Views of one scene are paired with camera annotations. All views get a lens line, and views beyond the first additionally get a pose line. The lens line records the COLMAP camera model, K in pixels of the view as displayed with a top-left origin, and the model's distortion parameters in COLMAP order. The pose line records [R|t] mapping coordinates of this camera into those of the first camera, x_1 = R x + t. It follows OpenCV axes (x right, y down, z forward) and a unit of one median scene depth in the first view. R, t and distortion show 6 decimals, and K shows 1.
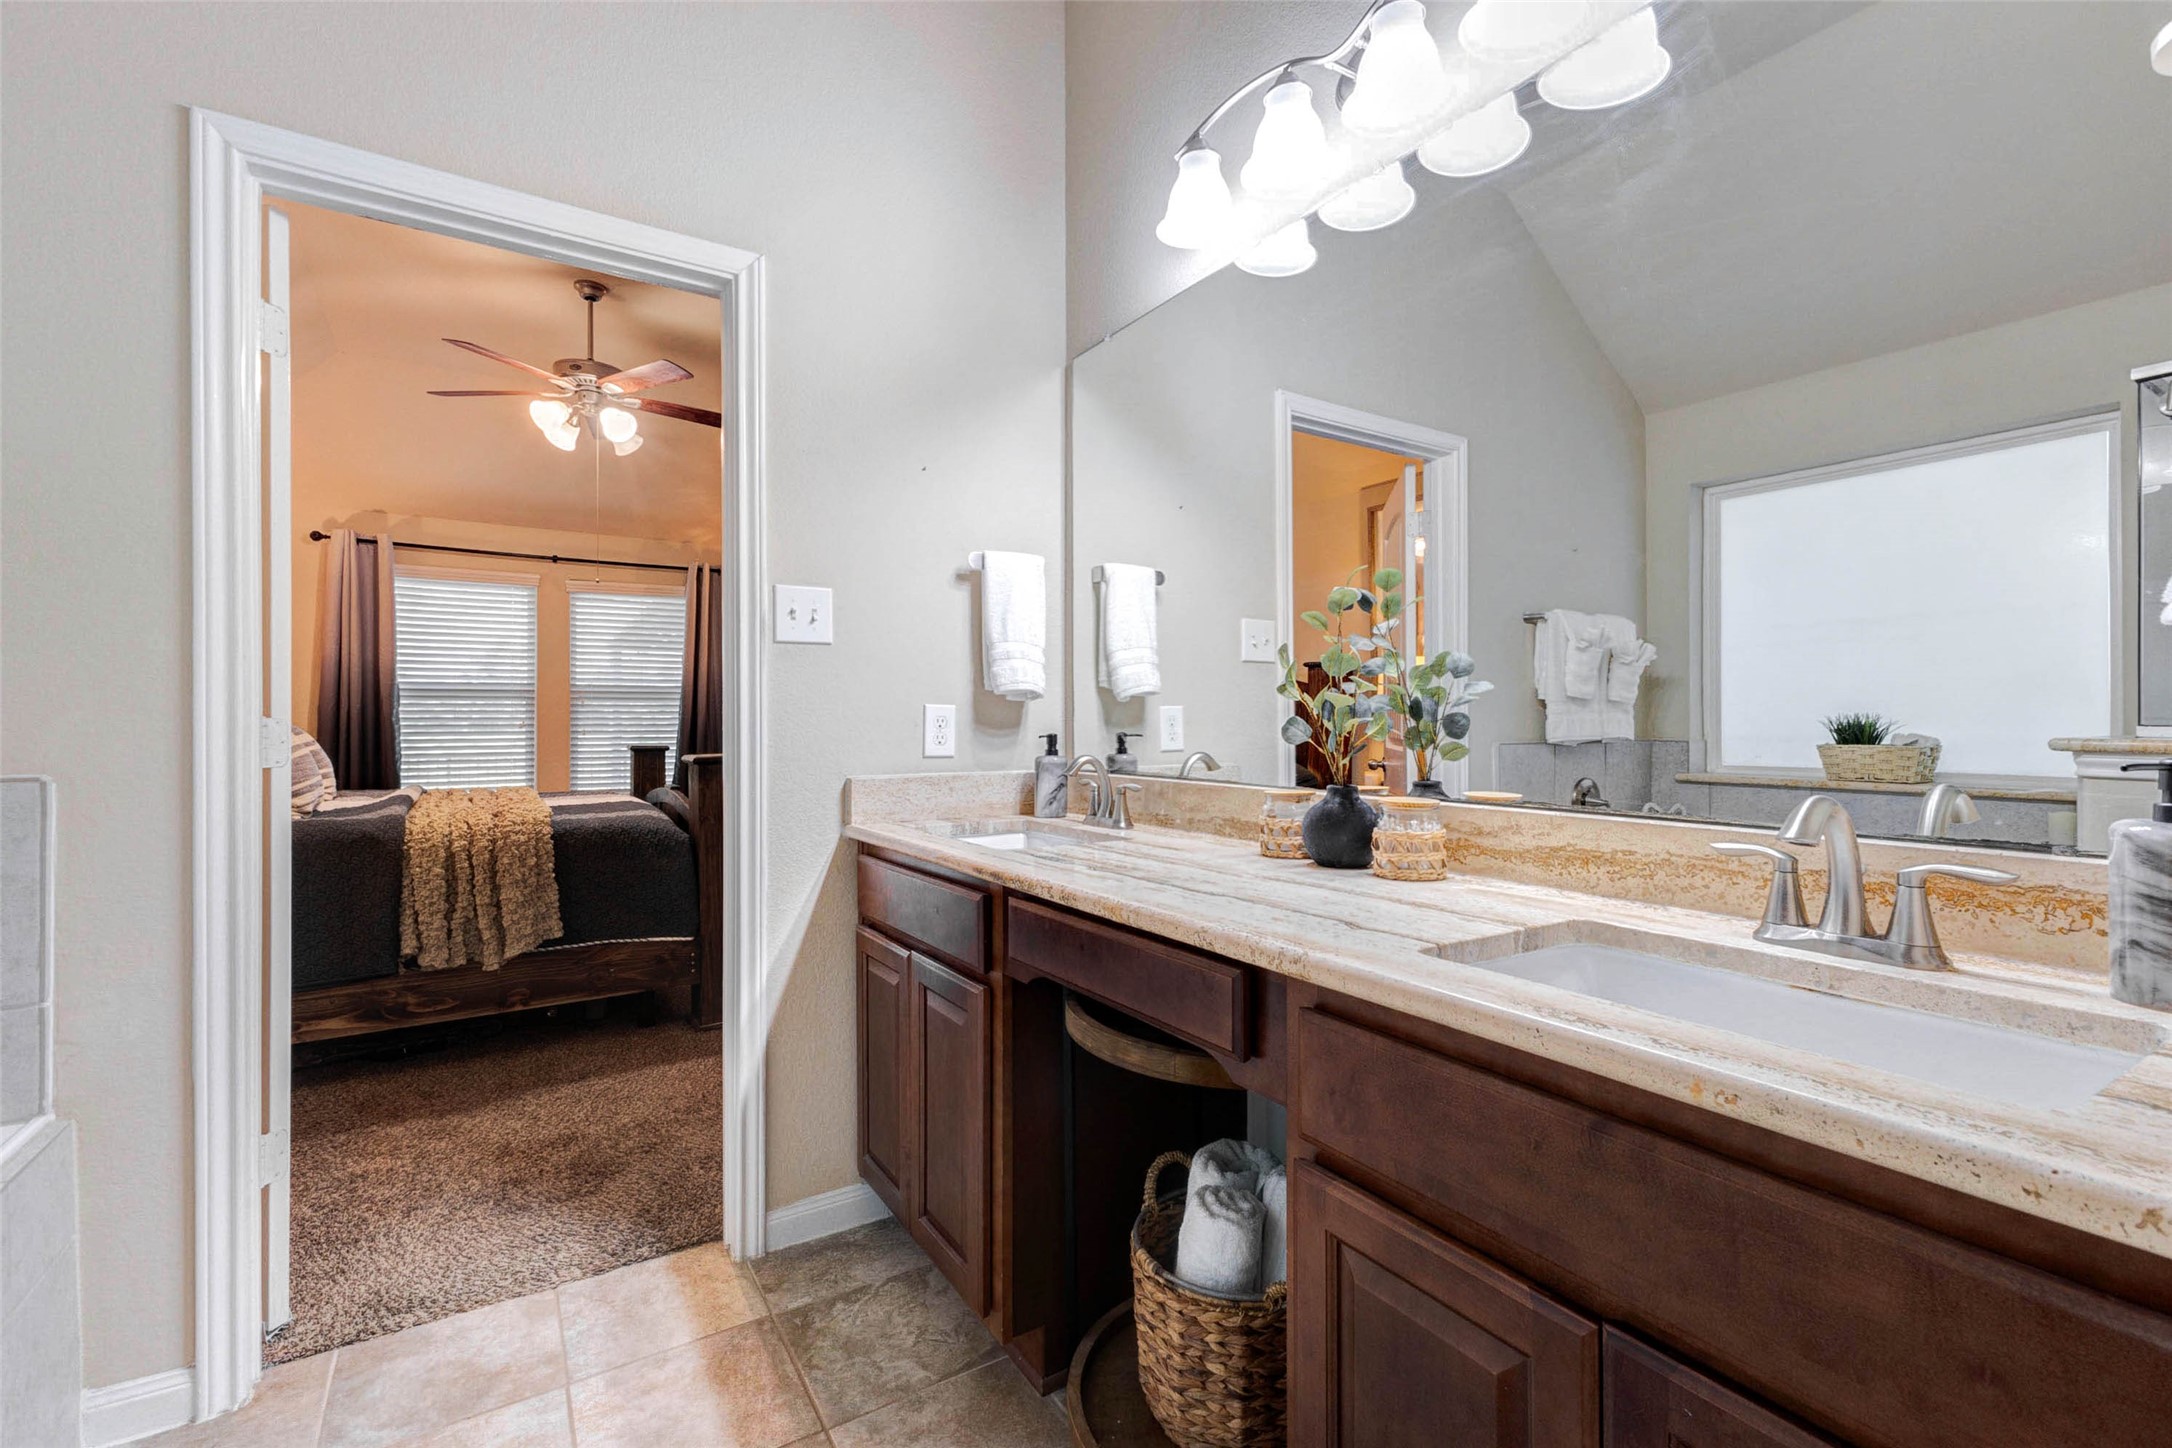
lens RADIAL K [[954.6, 0, 1092.6], [0, 954.6, 718.1], [0, 0, 1]] dist [0.014830, -0.001090]
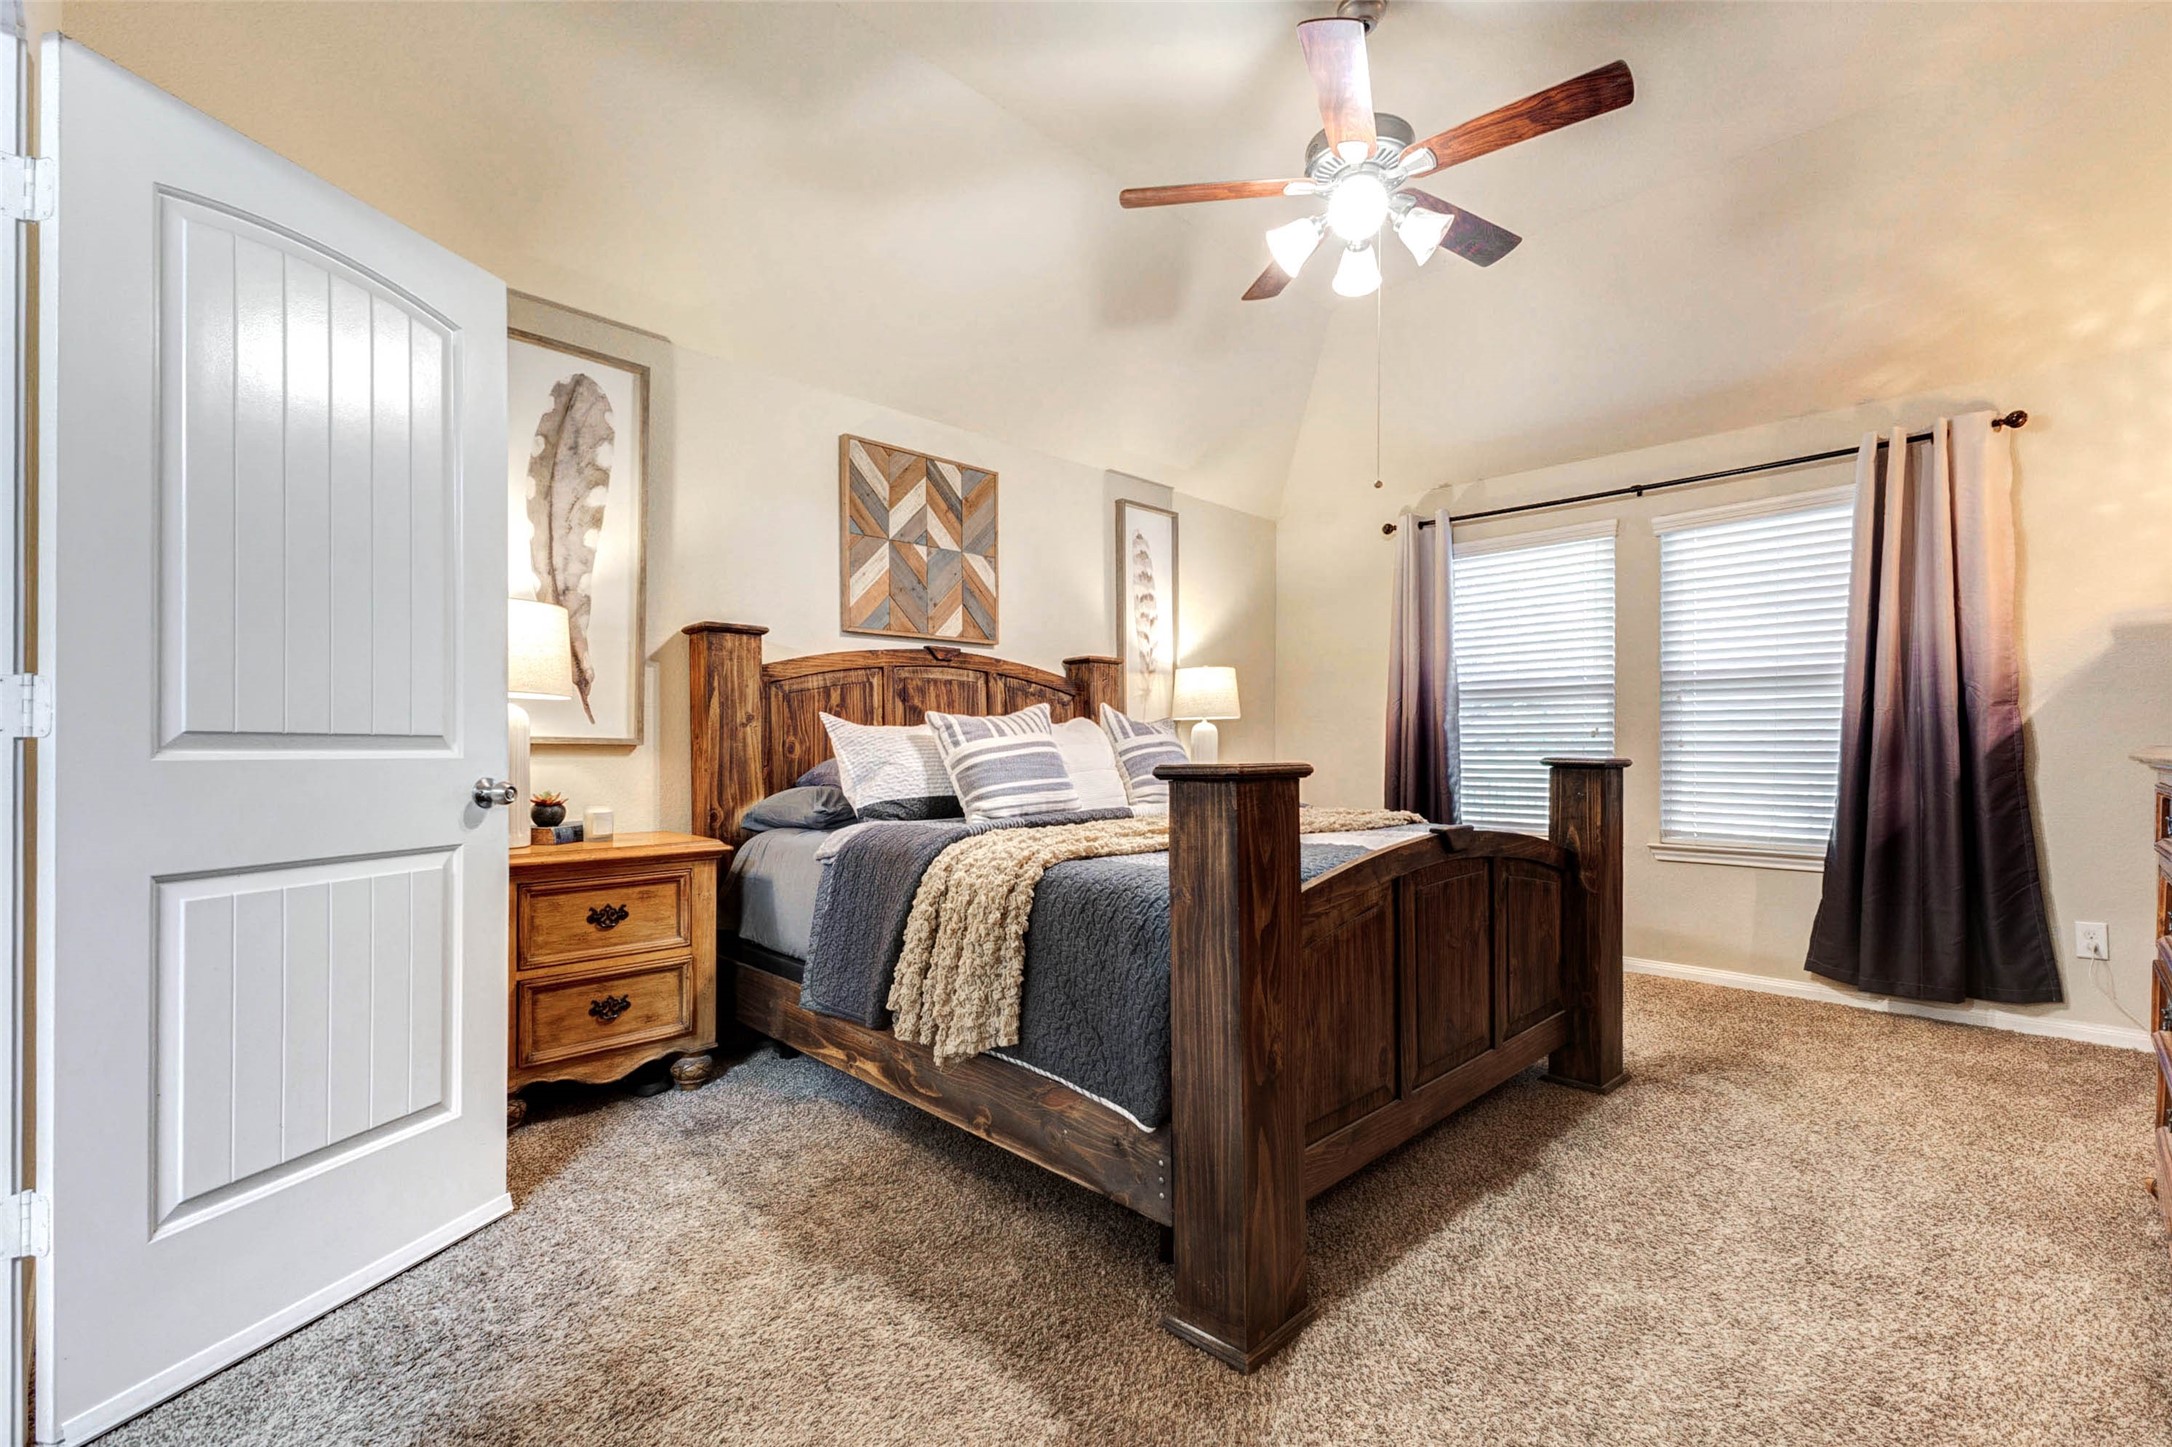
lens RADIAL K [[965.2, 0, 1082.6], [0, 965.2, 736.3], [0, 0, 1]] dist [0.015723, -0.000231]
pose [[0.213429, -0.009169, -0.976916, 0.072349], [0.002506, 0.999958, -0.008838, 0.032220], [0.976955, -0.000562, 0.213442, 0.917959]]
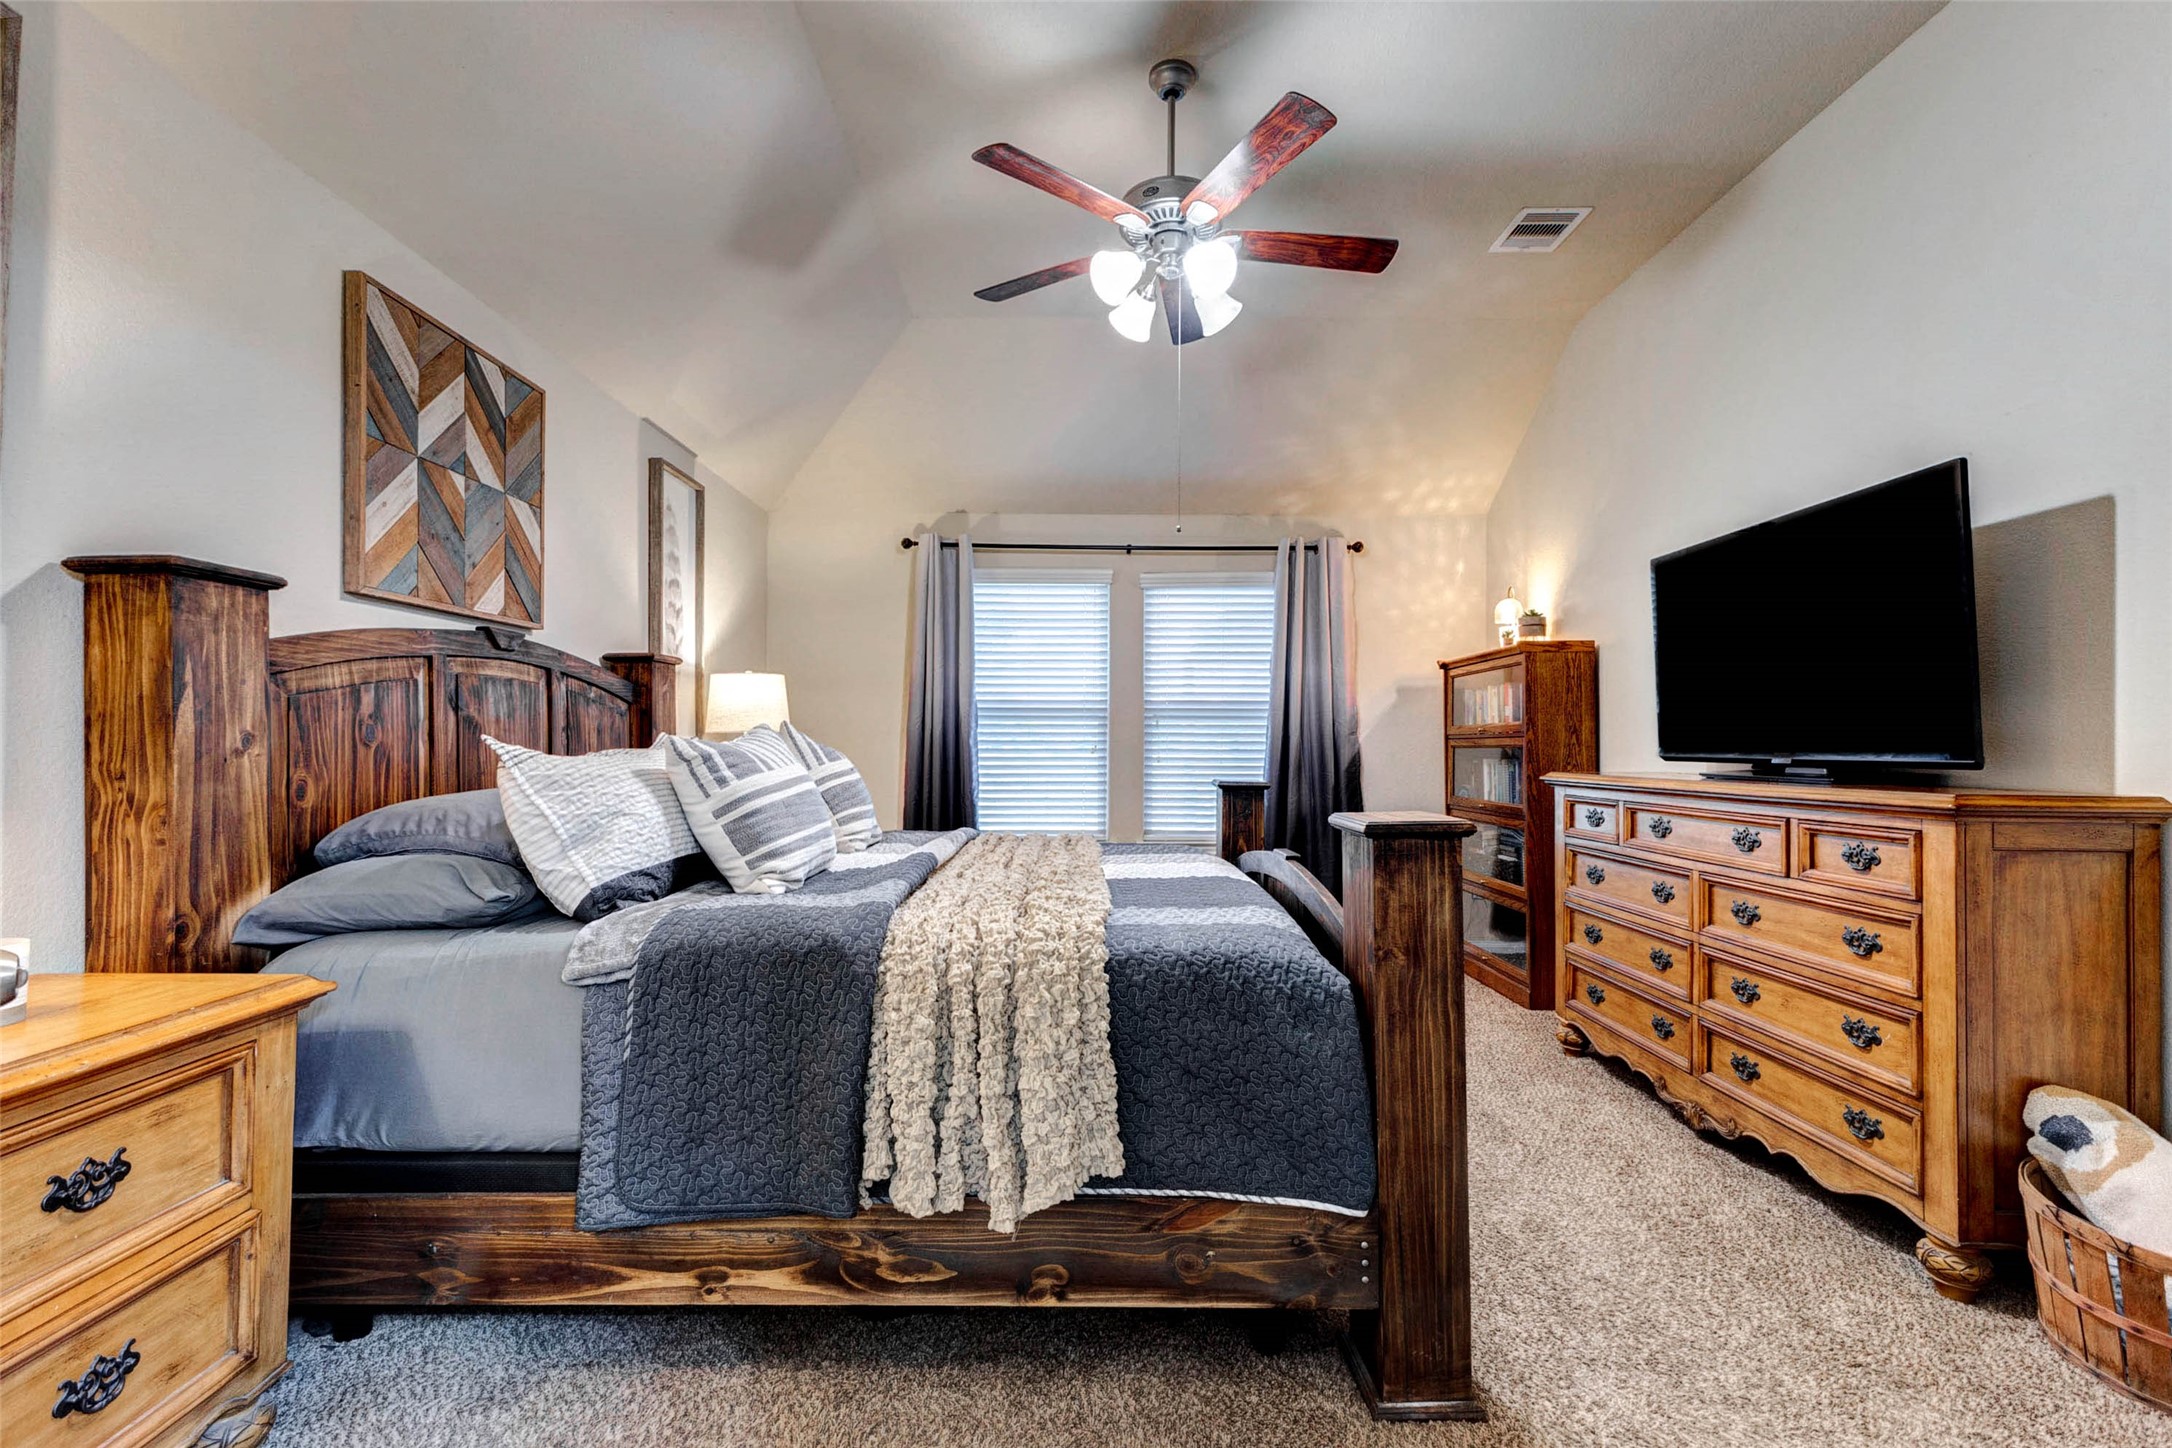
lens RADIAL K [[954.6, 0, 1092.6], [0, 954.6, 718.1], [0, 0, 1]] dist [0.014830, -0.001090]
pose [[0.849207, -0.009391, -0.527977, -0.300814], [-0.003604, 0.999716, -0.023578, 0.000594], [0.528048, 0.021925, 0.848931, 0.564057]]
